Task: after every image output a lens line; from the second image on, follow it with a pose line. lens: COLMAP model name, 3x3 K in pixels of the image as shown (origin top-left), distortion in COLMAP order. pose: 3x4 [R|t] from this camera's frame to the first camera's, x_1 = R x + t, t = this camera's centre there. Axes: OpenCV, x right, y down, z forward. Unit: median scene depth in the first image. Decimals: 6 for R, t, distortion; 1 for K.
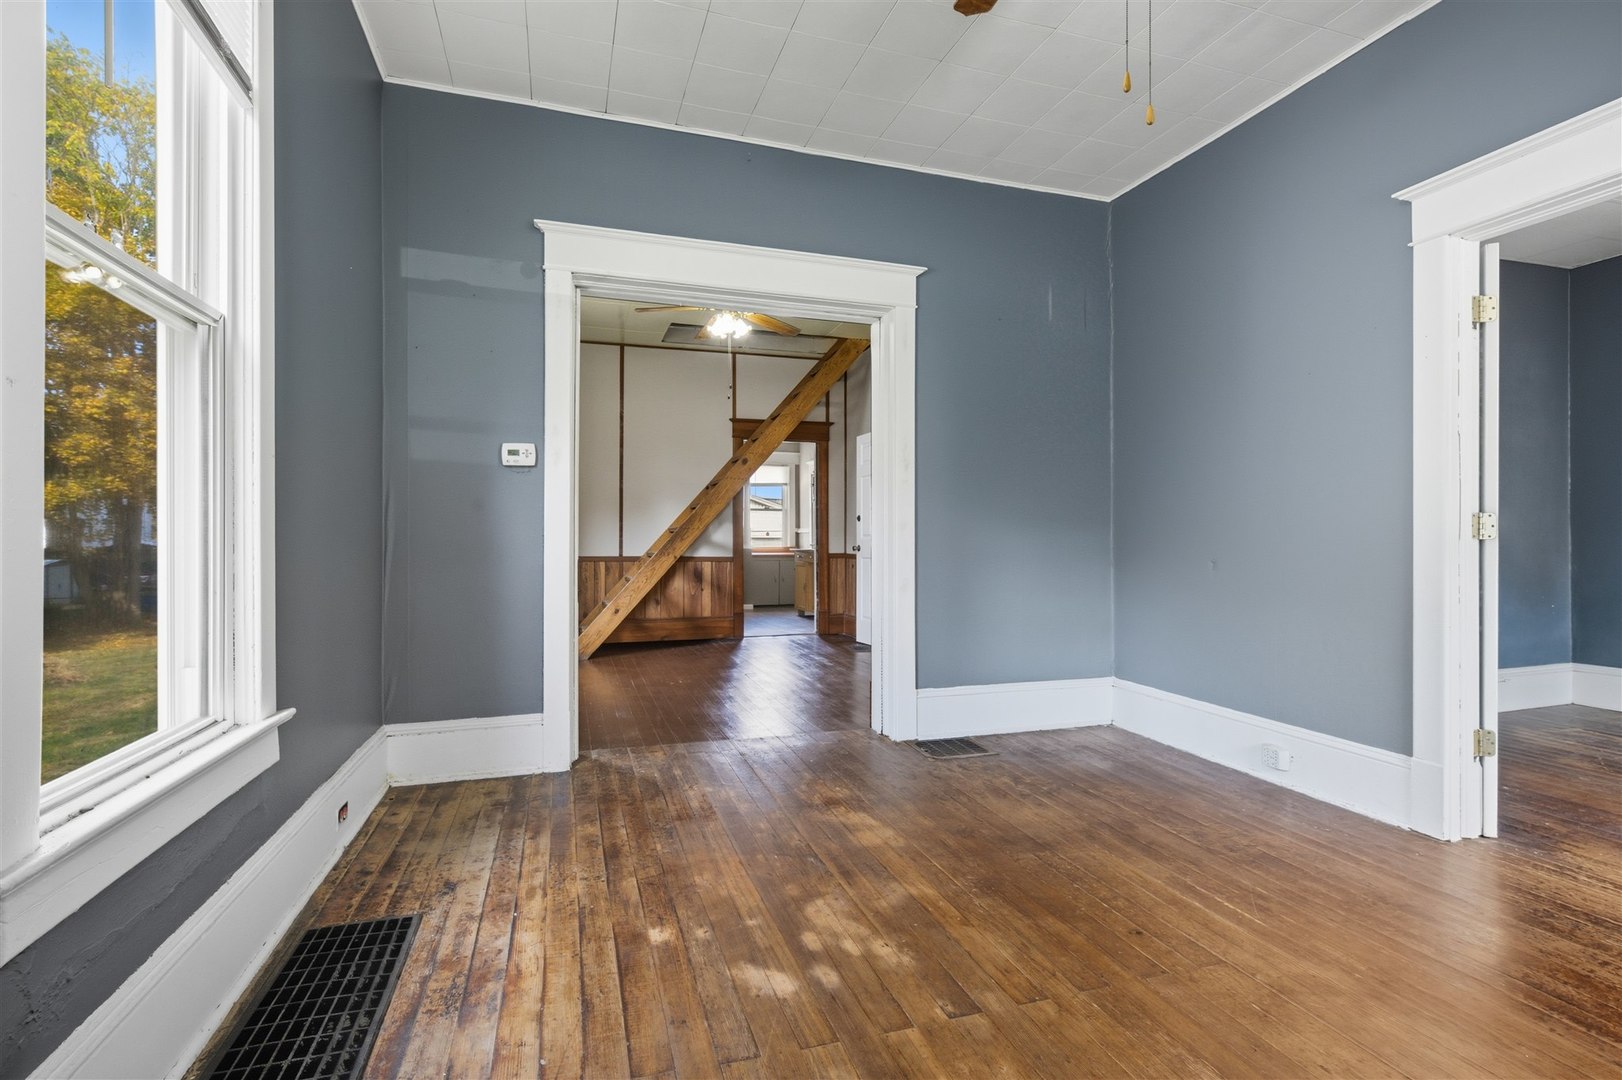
lens RADIAL K [[715.9, 0, 813.3], [0, 715.9, 548.2], [0, 0, 1]] dist [0.000422, -0.000014]
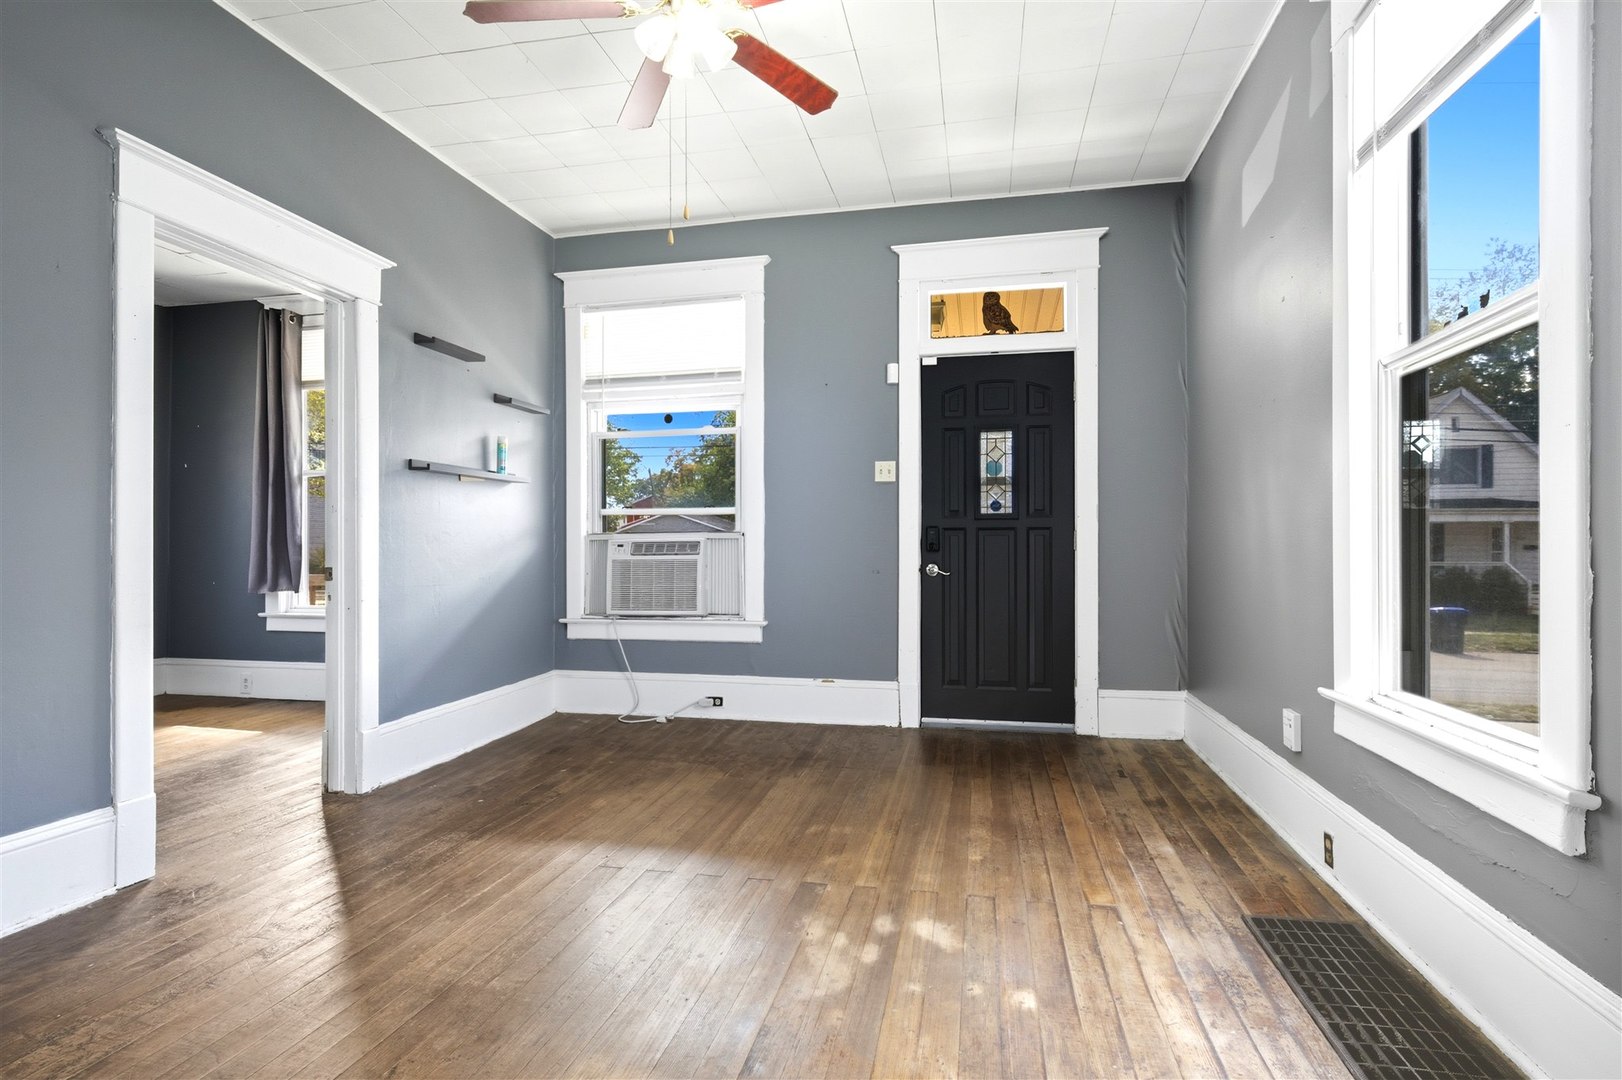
lens RADIAL K [[790.8, 0, 811.8], [0, 790.8, 540.8], [0, 0, 1]] dist [-0.002170, 0.000475]
pose [[-0.856854, 0.007286, 0.515507, -0.548531], [0.006784, 0.999973, -0.002857, -0.014742], [-0.515514, 0.001049, -0.856881, 2.177048]]
